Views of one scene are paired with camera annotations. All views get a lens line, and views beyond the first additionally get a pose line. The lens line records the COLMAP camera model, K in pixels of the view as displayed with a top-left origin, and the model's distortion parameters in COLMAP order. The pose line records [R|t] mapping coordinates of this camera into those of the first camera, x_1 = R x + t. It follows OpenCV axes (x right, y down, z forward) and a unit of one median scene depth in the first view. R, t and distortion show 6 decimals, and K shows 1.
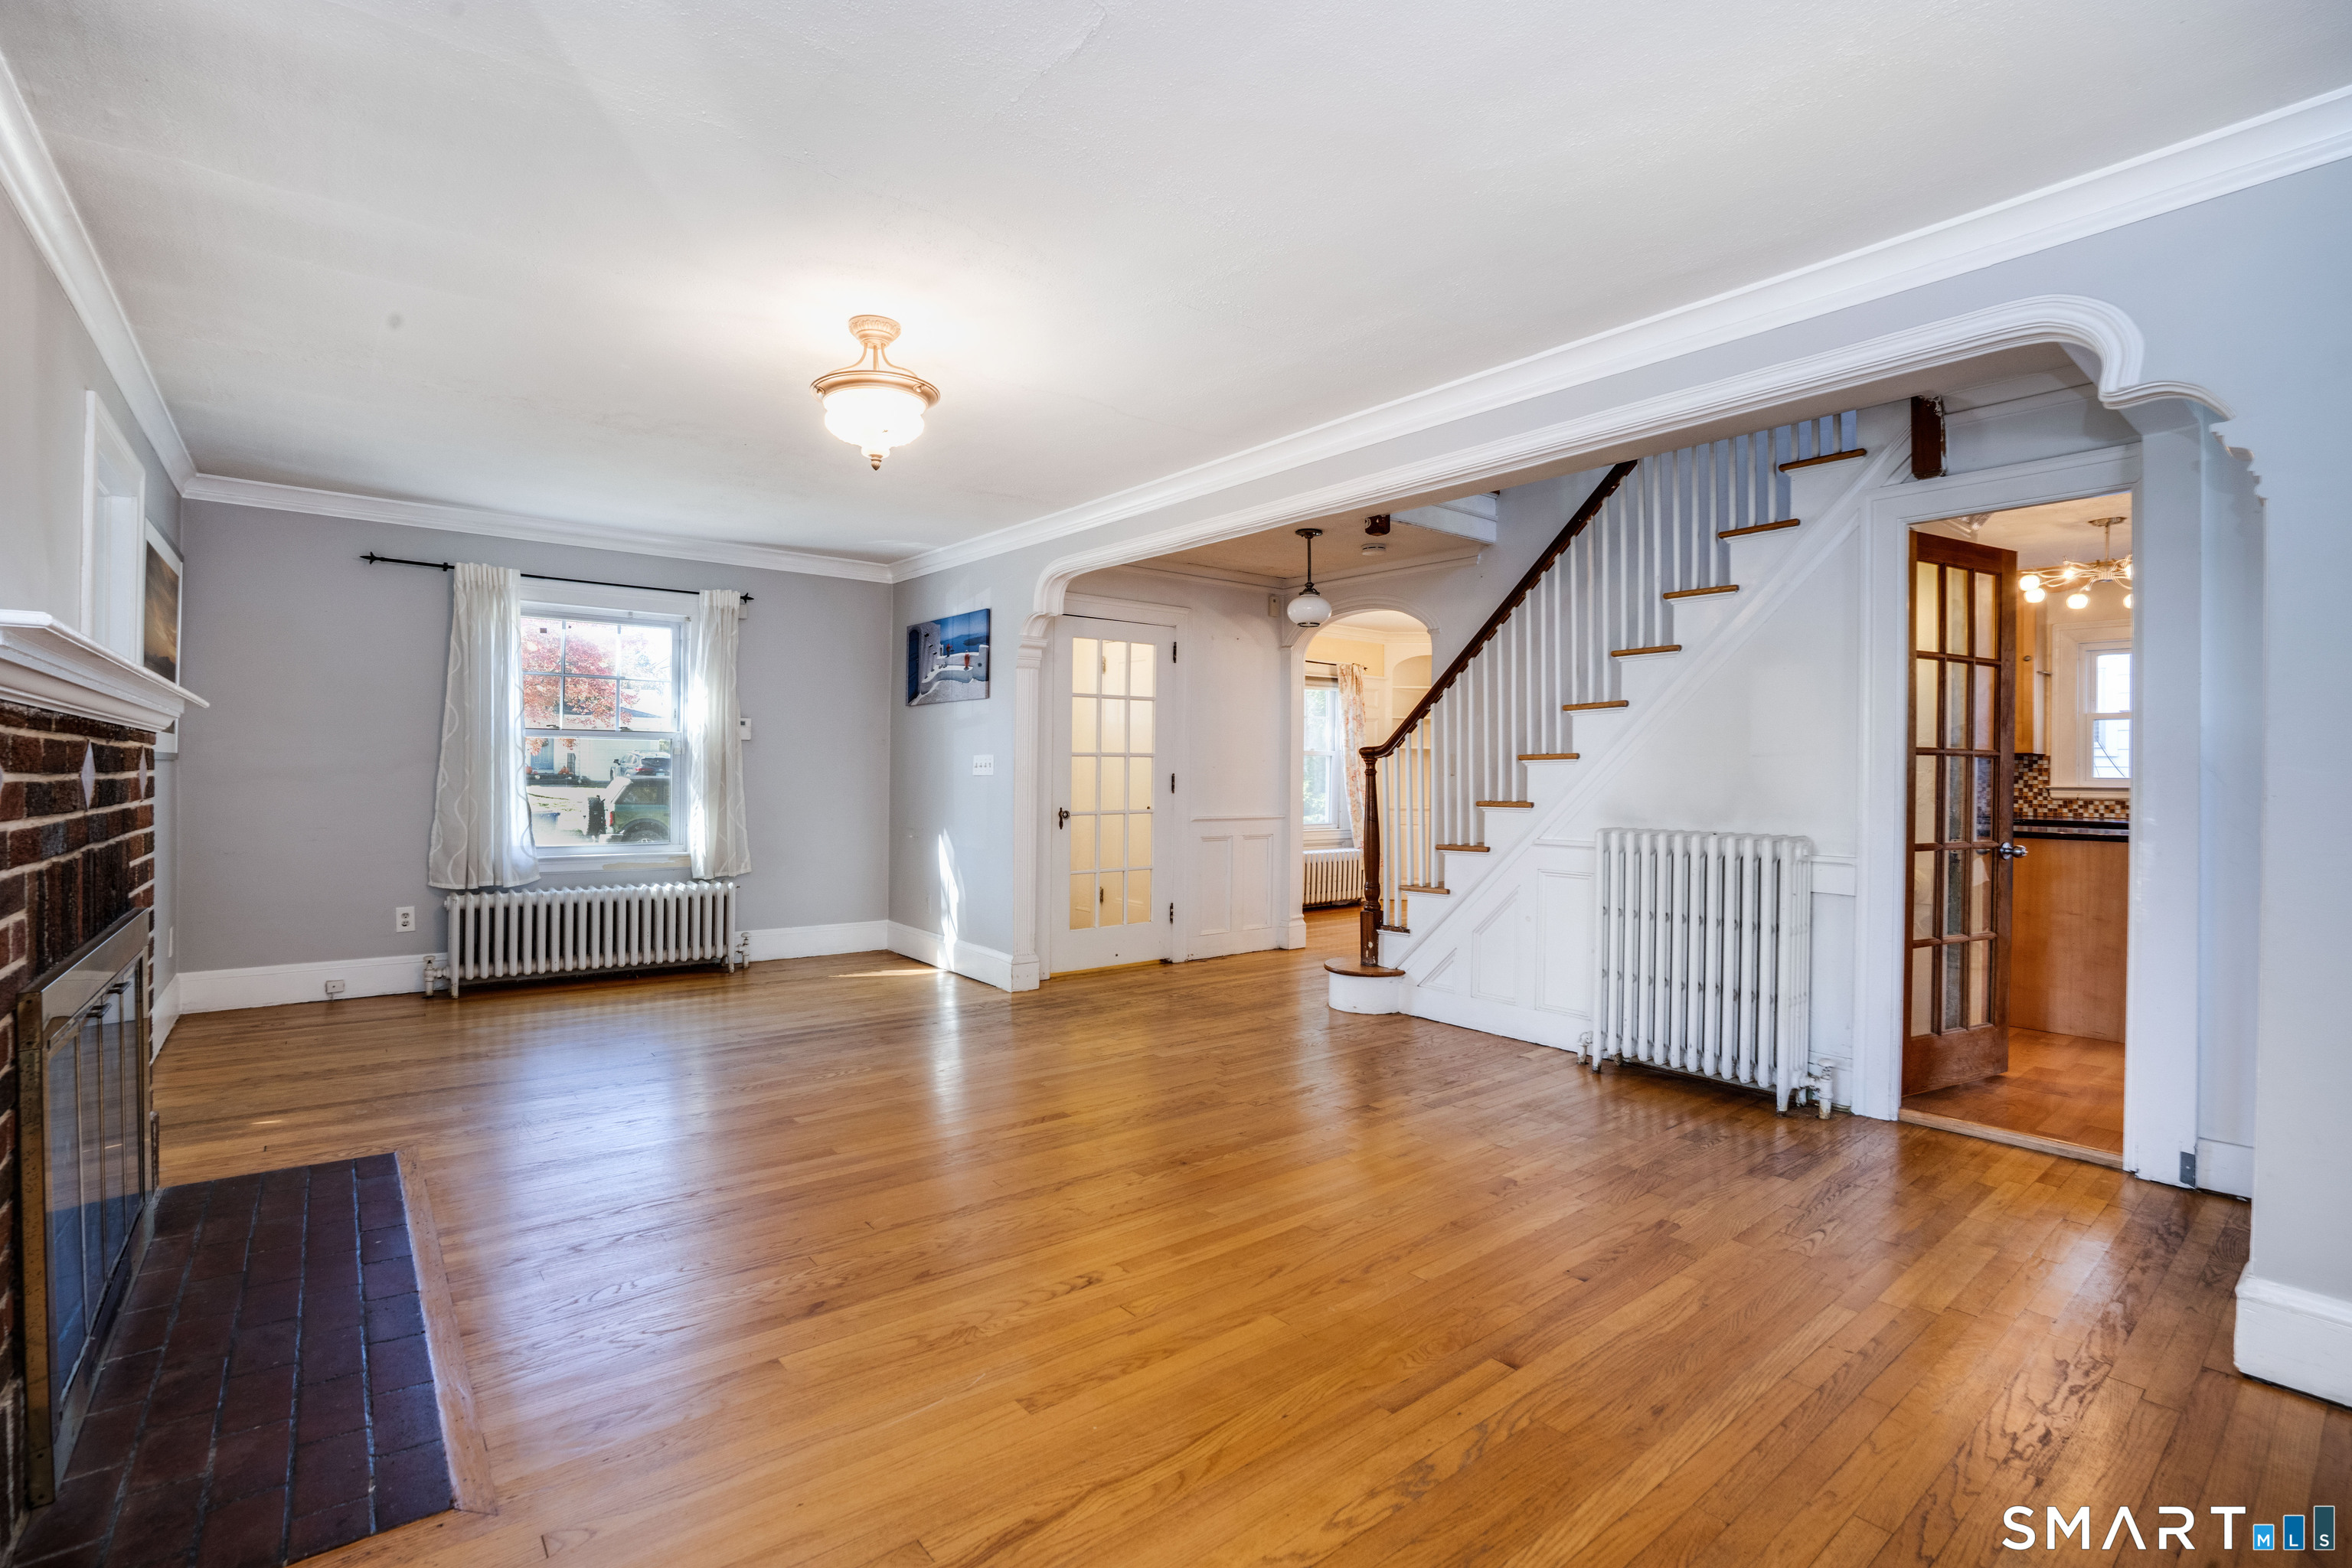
lens RADIAL K [[1079.8, 0, 1172.2], [0, 1079.8, 783.6], [0, 0, 1]] dist [-0.044677, 0.000750]
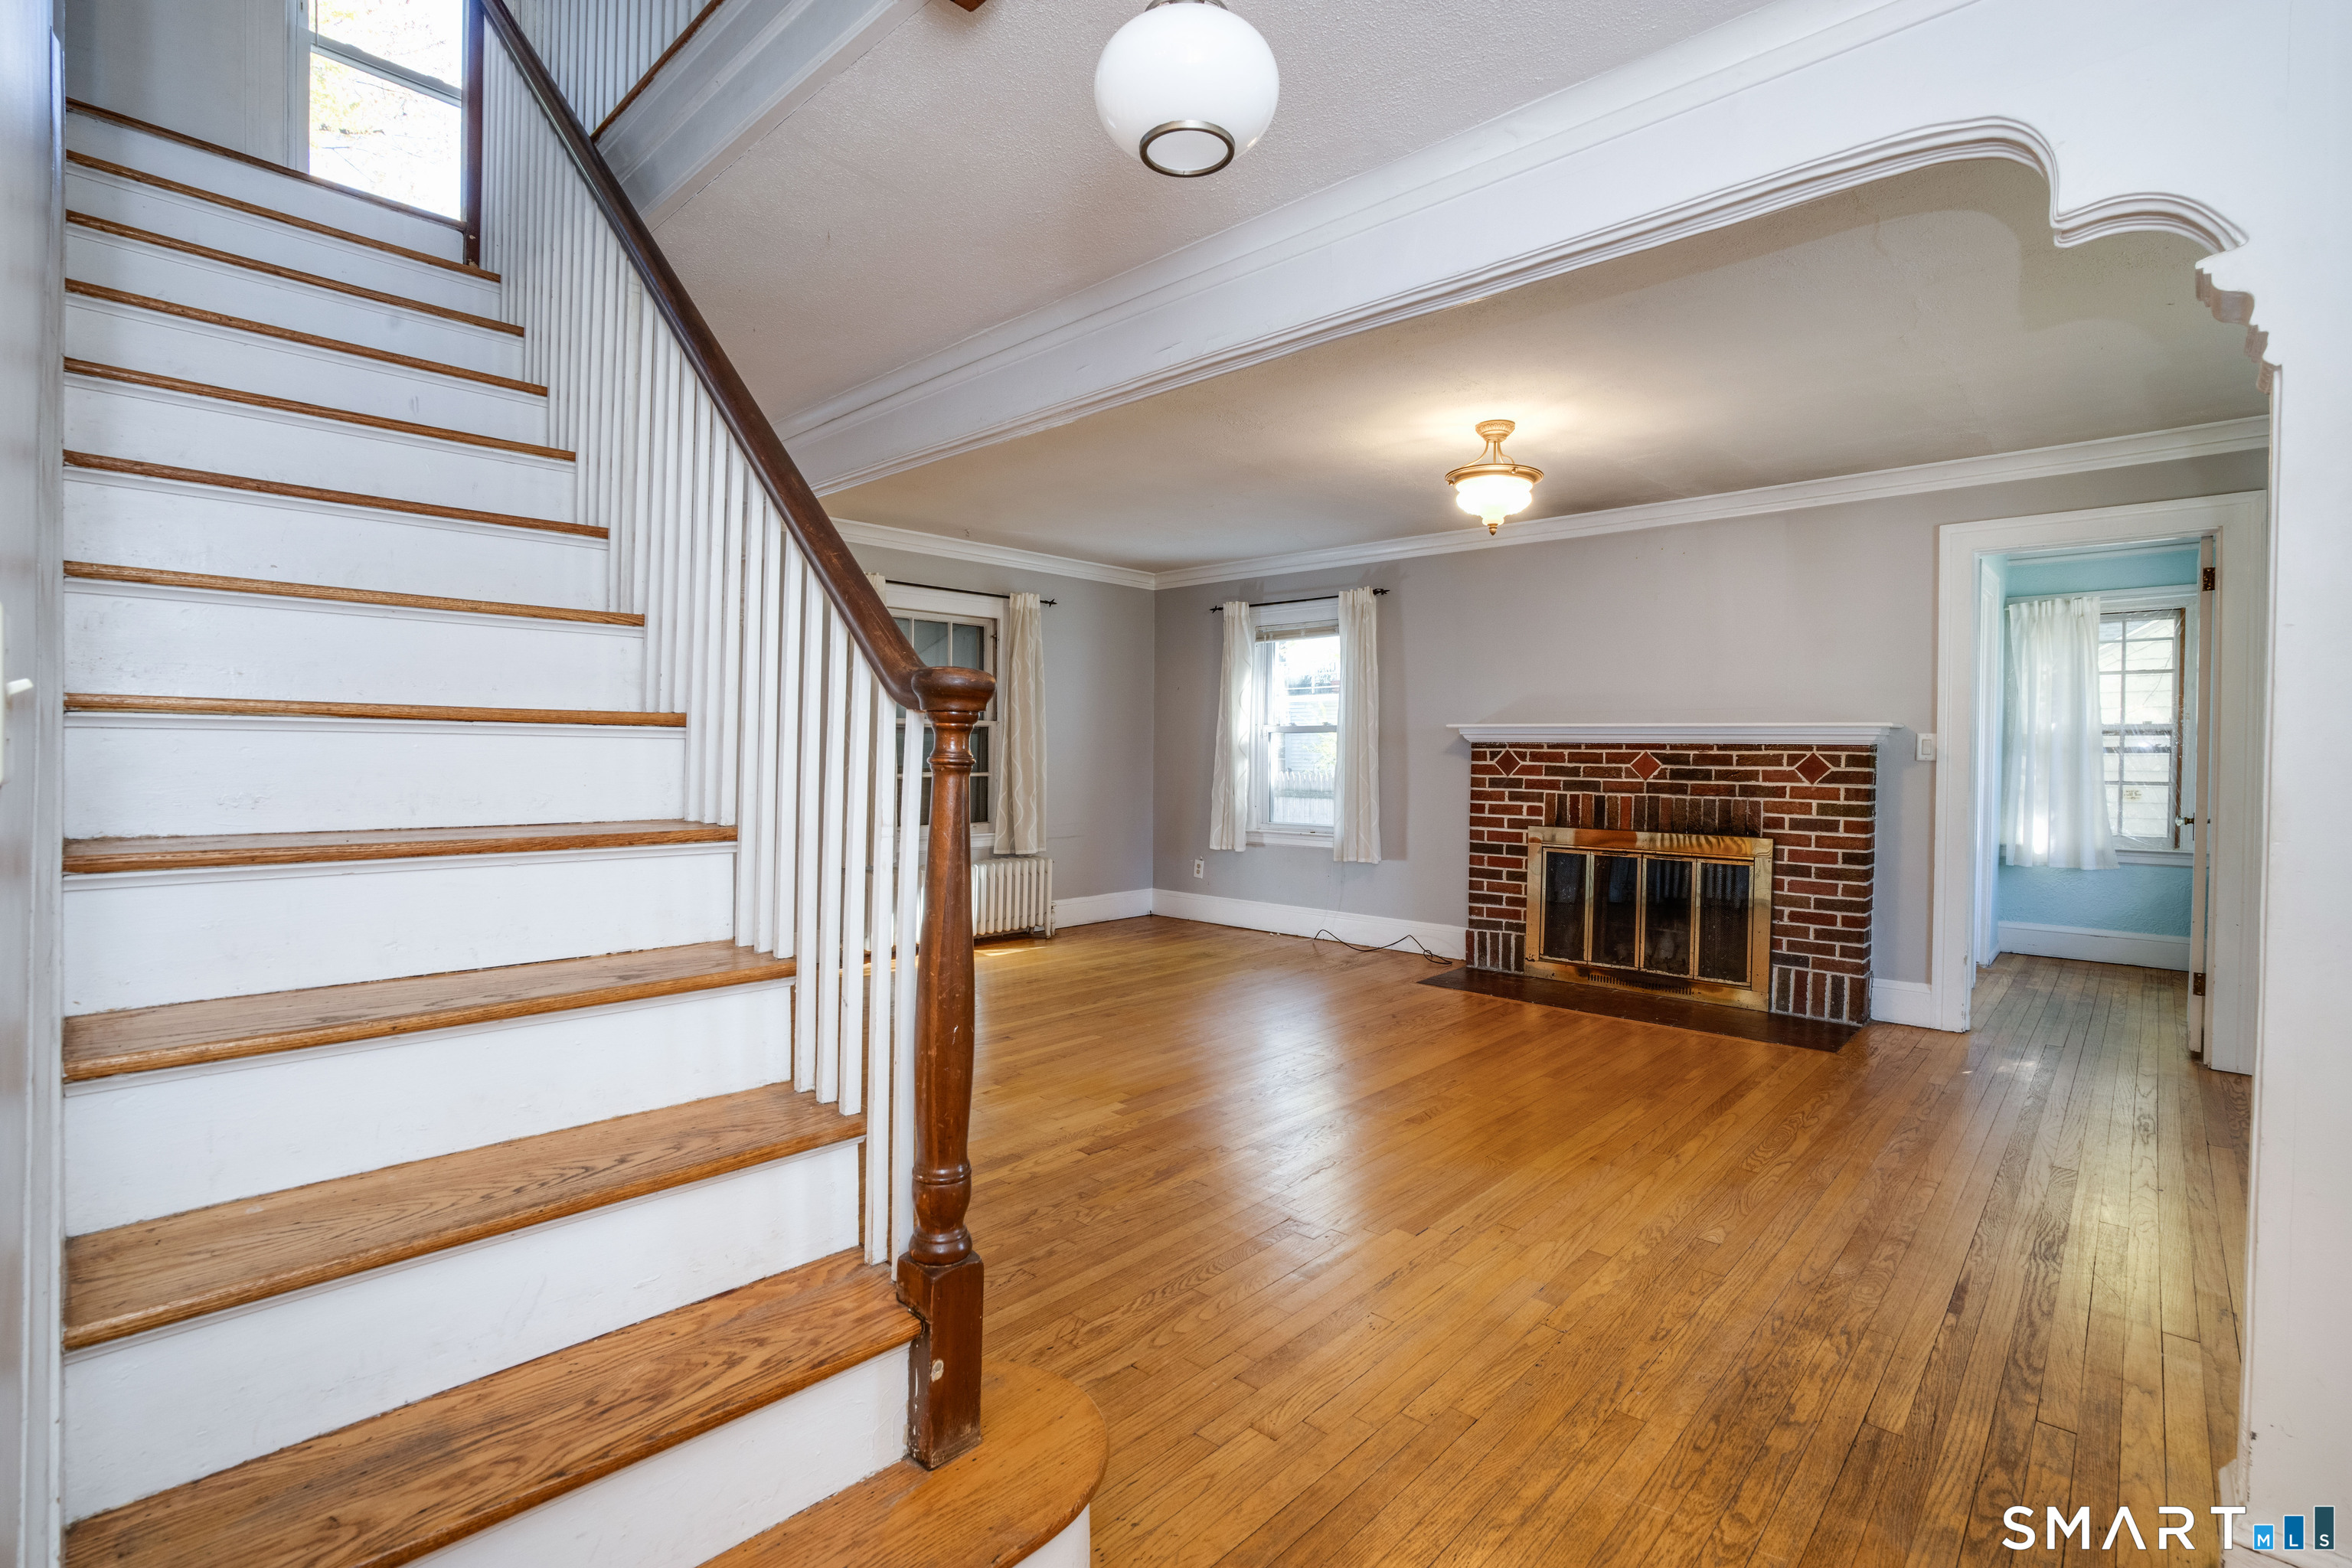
lens RADIAL K [[1080.9, 0, 1176.2], [0, 1080.9, 747.3], [0, 0, 1]] dist [-0.046269, 0.000000]
pose [[-0.989222, -0.020651, -0.144960, 0.220727], [-0.021784, 0.999743, 0.006231, -0.021231], [0.144794, 0.009322, -0.989418, 1.674720]]
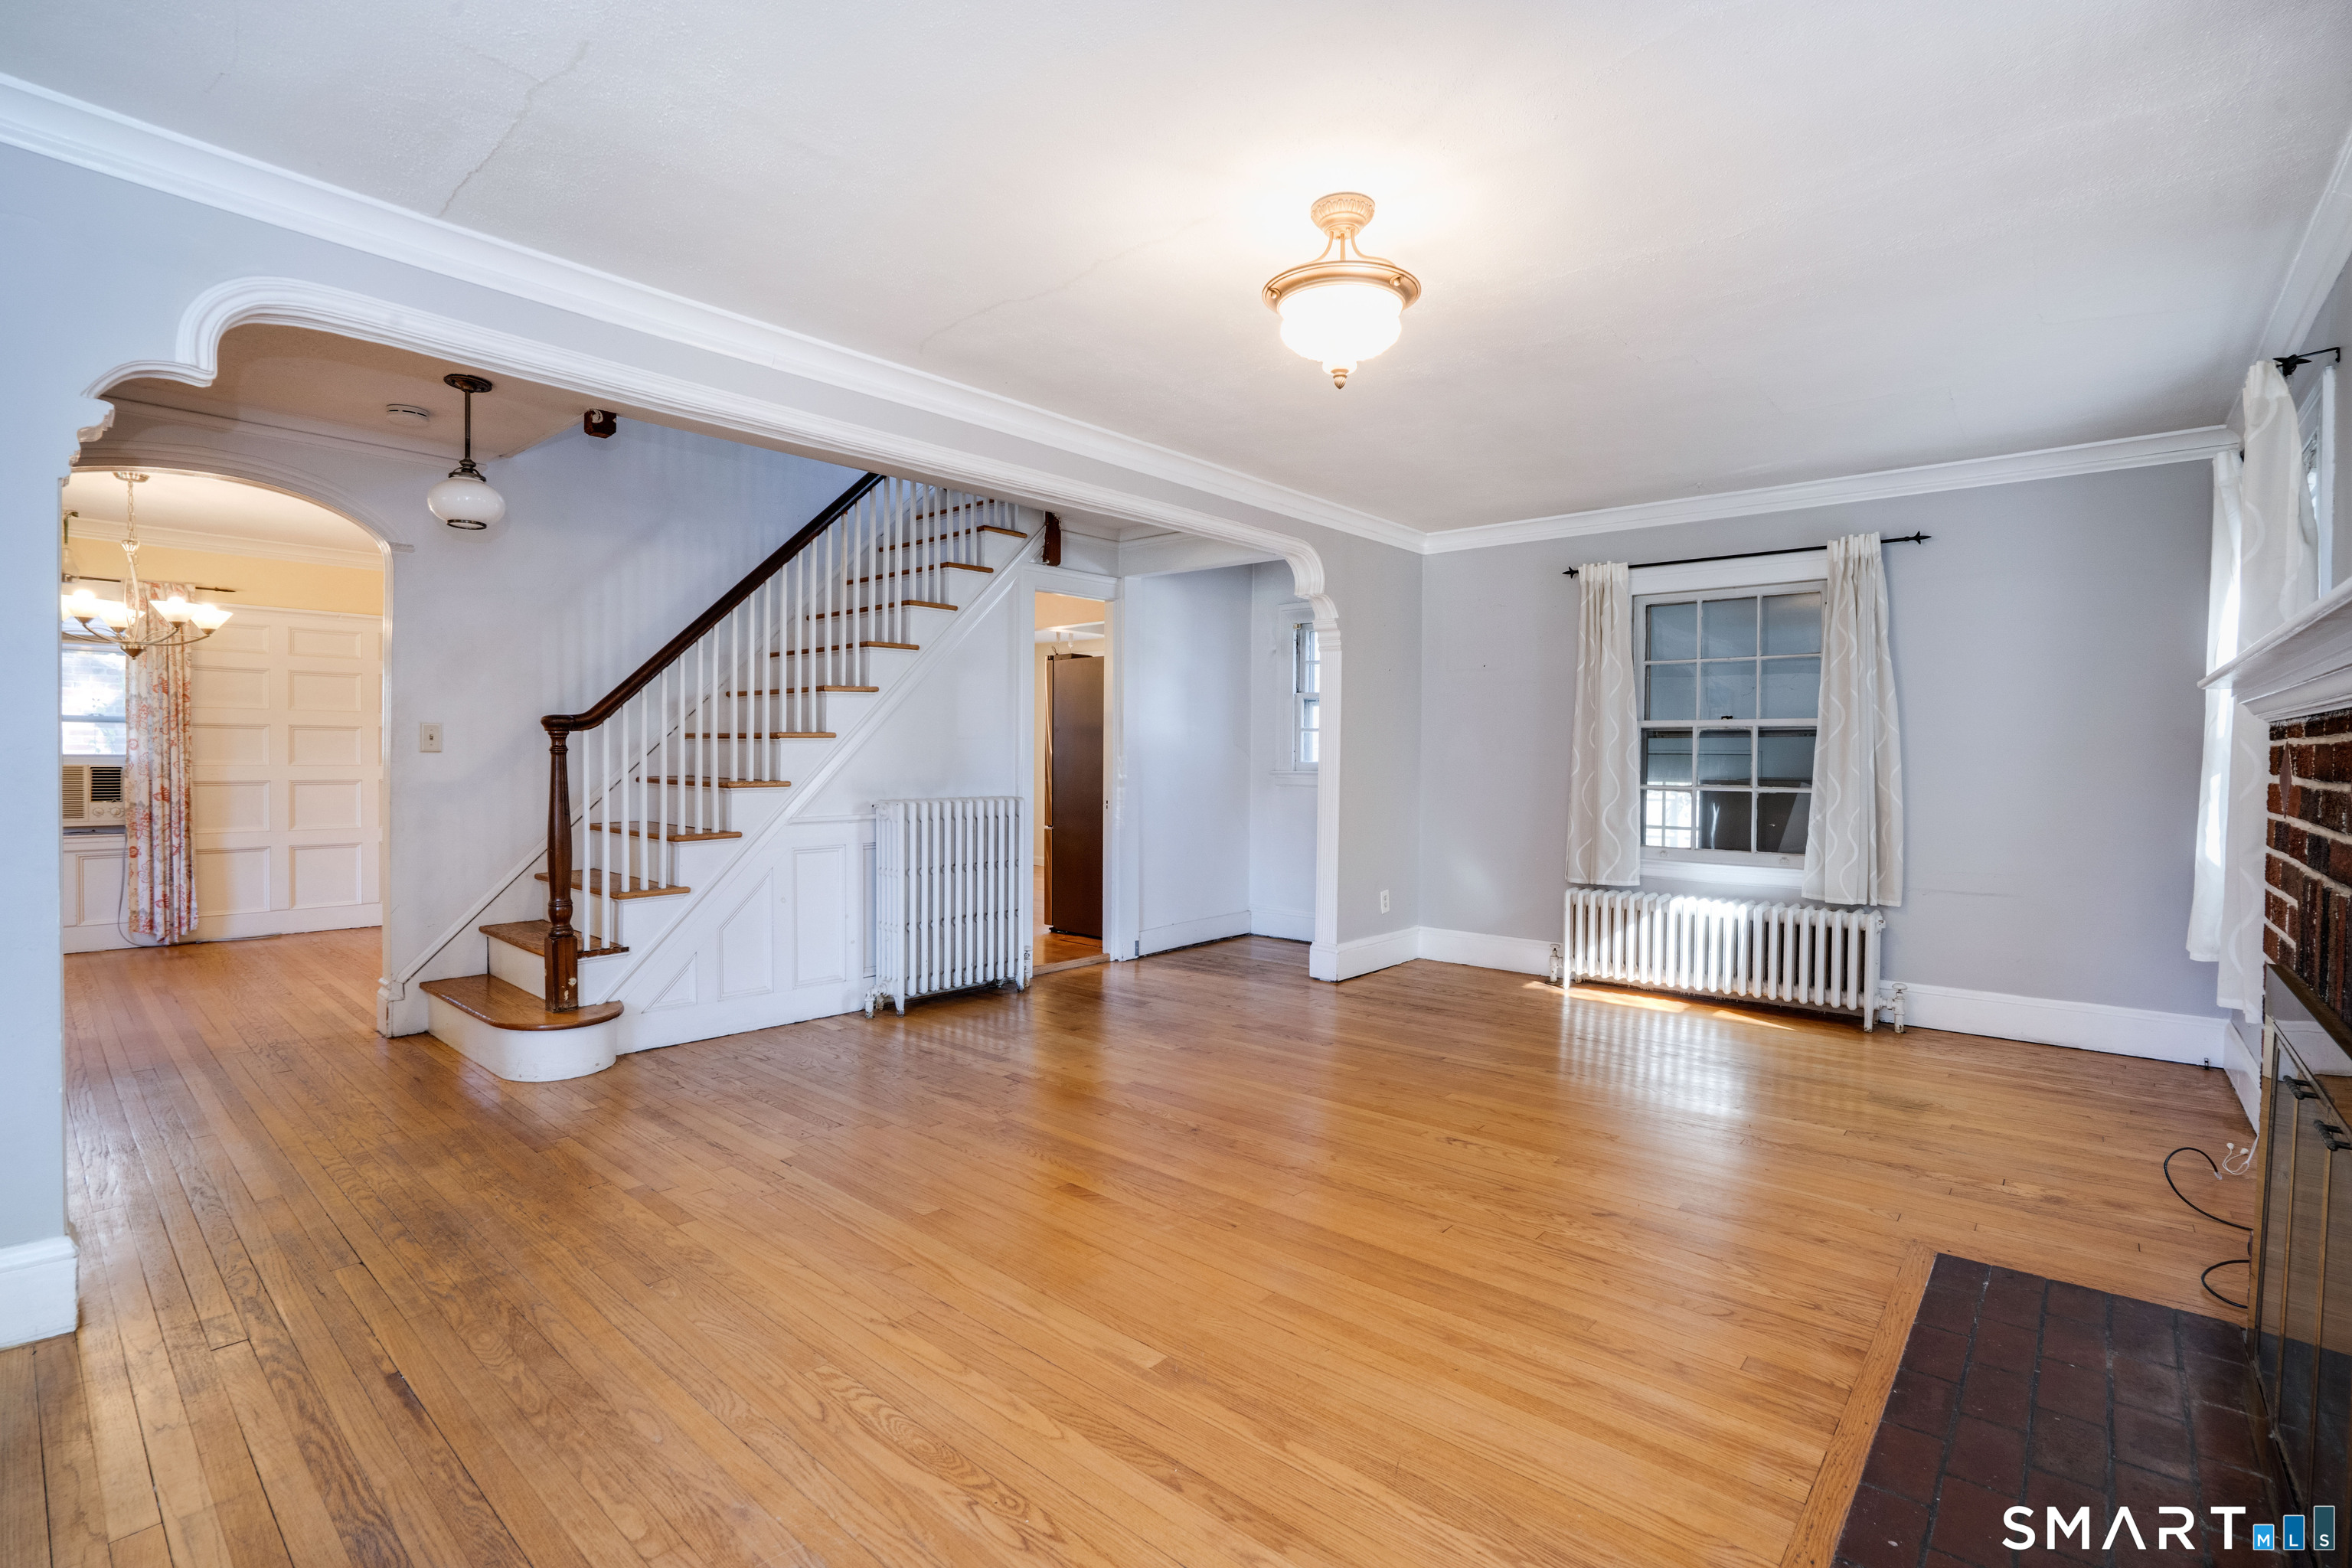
lens RADIAL K [[1079.8, 0, 1172.2], [0, 1079.8, 783.6], [0, 0, 1]] dist [-0.044677, 0.000750]
pose [[-0.170644, -0.036414, 0.984660, -0.781045], [0.000327, 0.999315, 0.037012, -0.018845], [-0.985333, 0.006638, -0.170515, 0.929228]]
